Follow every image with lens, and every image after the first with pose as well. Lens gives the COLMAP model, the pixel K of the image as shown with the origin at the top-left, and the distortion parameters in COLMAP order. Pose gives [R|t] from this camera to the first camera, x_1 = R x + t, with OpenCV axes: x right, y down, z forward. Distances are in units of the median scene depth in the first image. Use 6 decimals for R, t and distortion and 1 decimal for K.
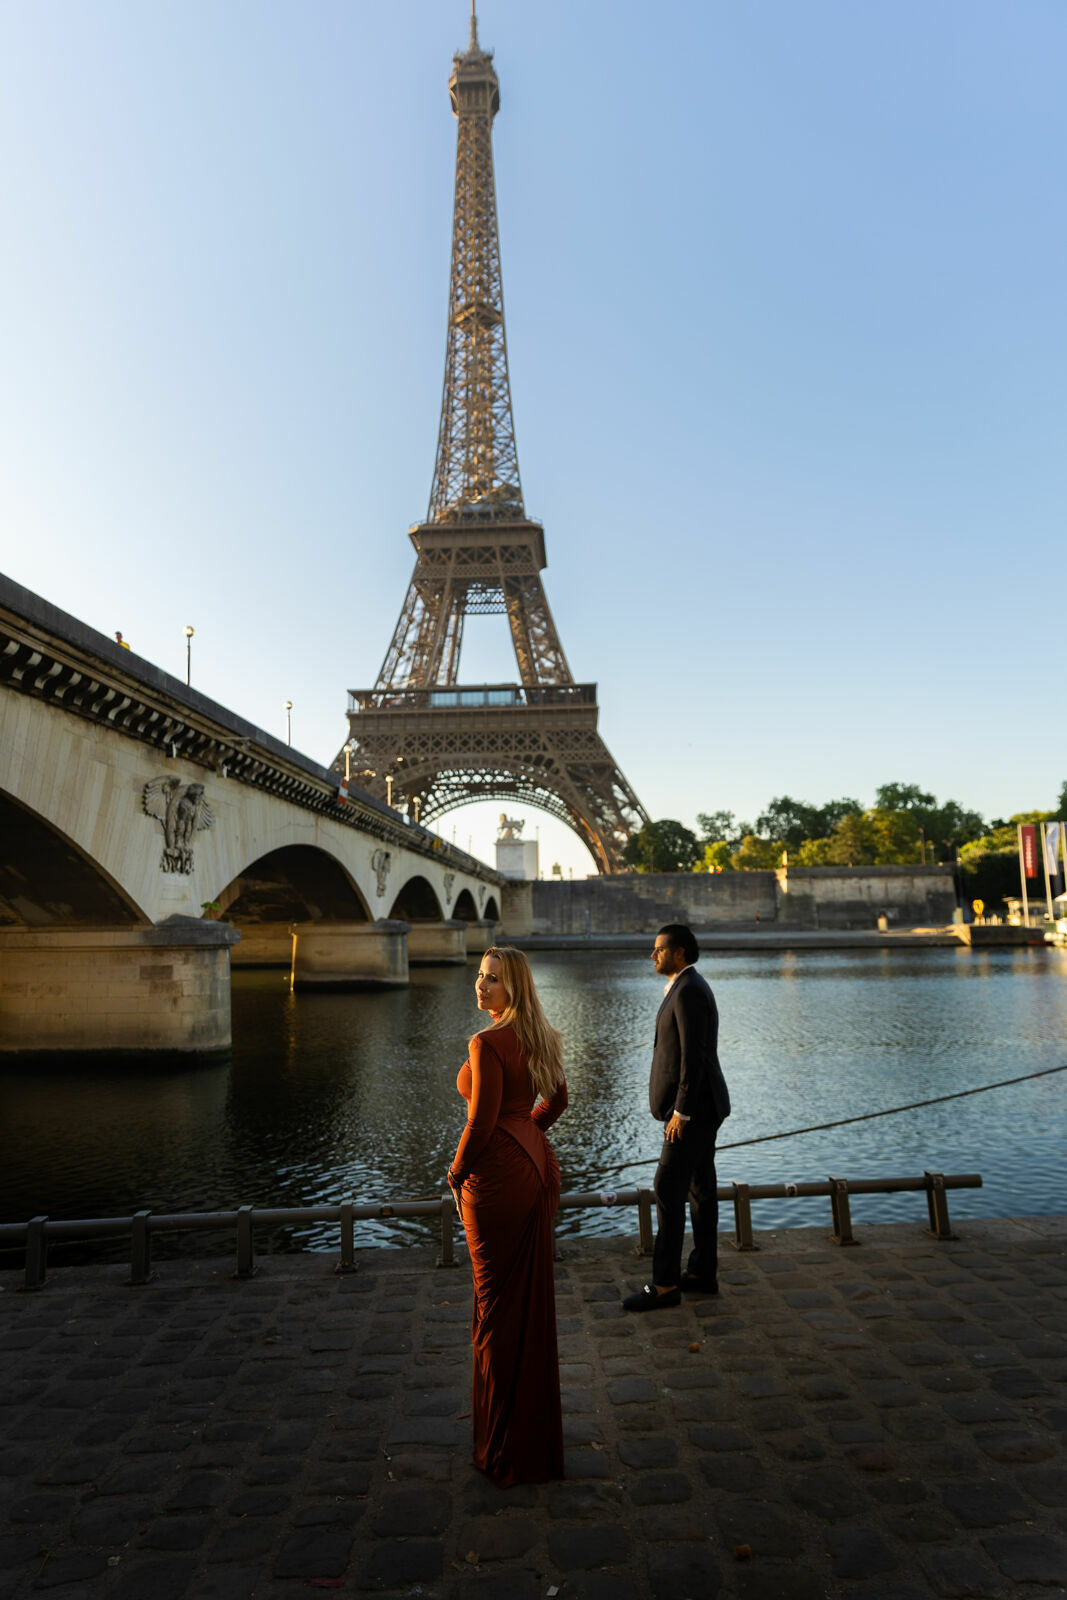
lens RADIAL K [[1054.0, 0, 522.0], [0, 1054.0, 786.3], [0, 0, 1]] dist [0.003188, -0.002316]
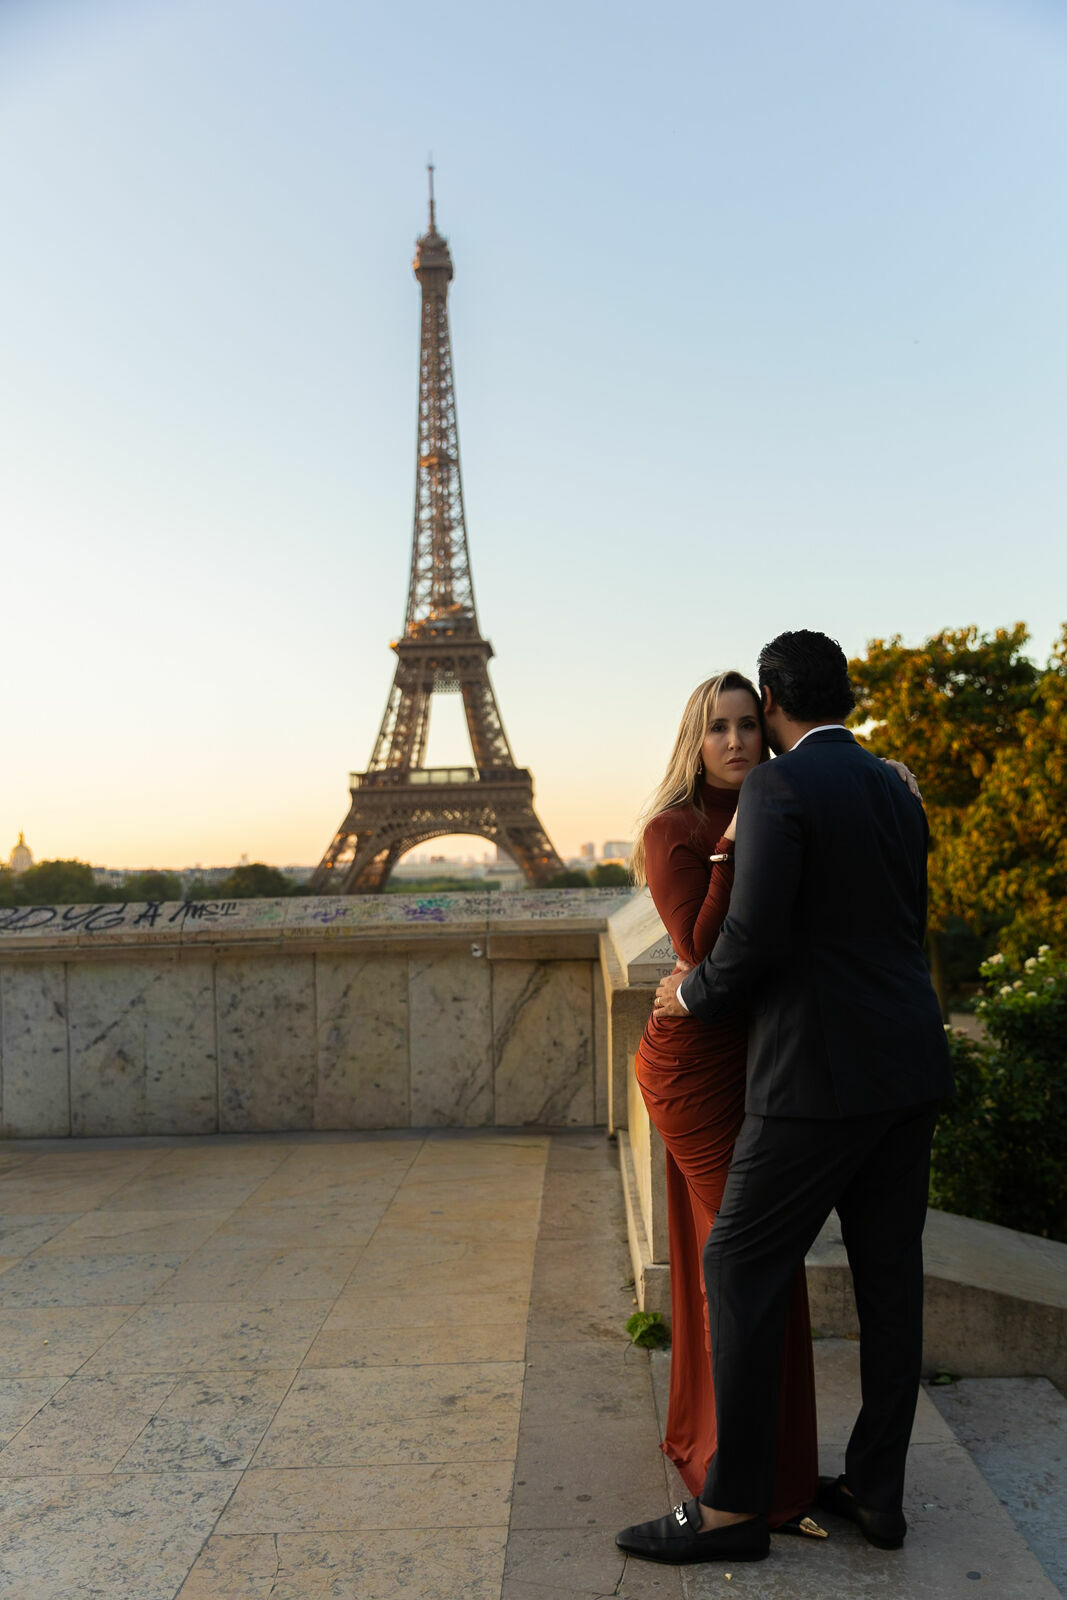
lens RADIAL K [[1375.8, 0, 539.4], [0, 1375.8, 817.8], [0, 0, 1]] dist [0.017512, 0.005325]
pose [[0.999554, -0.010025, 0.028134, 0.031233], [0.007540, 0.996173, 0.087080, -0.175433], [-0.028899, -0.086829, 0.995804, -0.762965]]
